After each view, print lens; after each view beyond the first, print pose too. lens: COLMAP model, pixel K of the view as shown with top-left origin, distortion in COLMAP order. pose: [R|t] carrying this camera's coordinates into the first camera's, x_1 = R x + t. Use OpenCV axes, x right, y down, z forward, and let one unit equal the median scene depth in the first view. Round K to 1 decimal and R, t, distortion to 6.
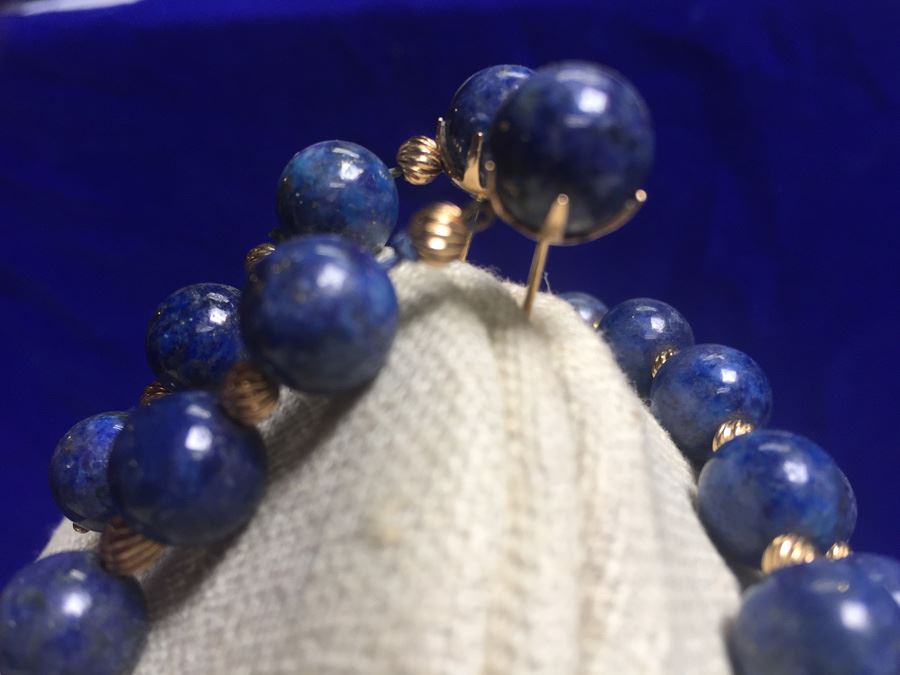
lens RADIAL K [[820.7, 0, 450.0], [0, 820.7, 337.5], [0, 0, 1]] dist [0.084601, -0.191182]
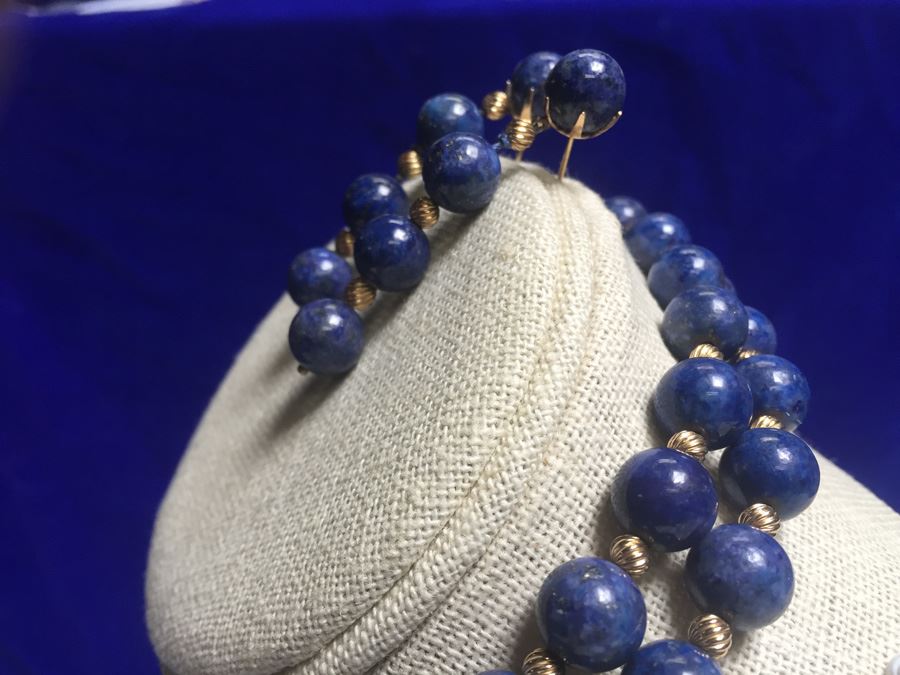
lens RADIAL K [[820.7, 0, 450.0], [0, 820.7, 337.5], [0, 0, 1]] dist [0.084601, -0.191182]
pose [[0.999529, 0.004838, 0.030315, -0.236878], [-0.004665, 0.999972, -0.005795, 0.375502], [-0.030342, 0.005651, 0.999524, -0.981500]]
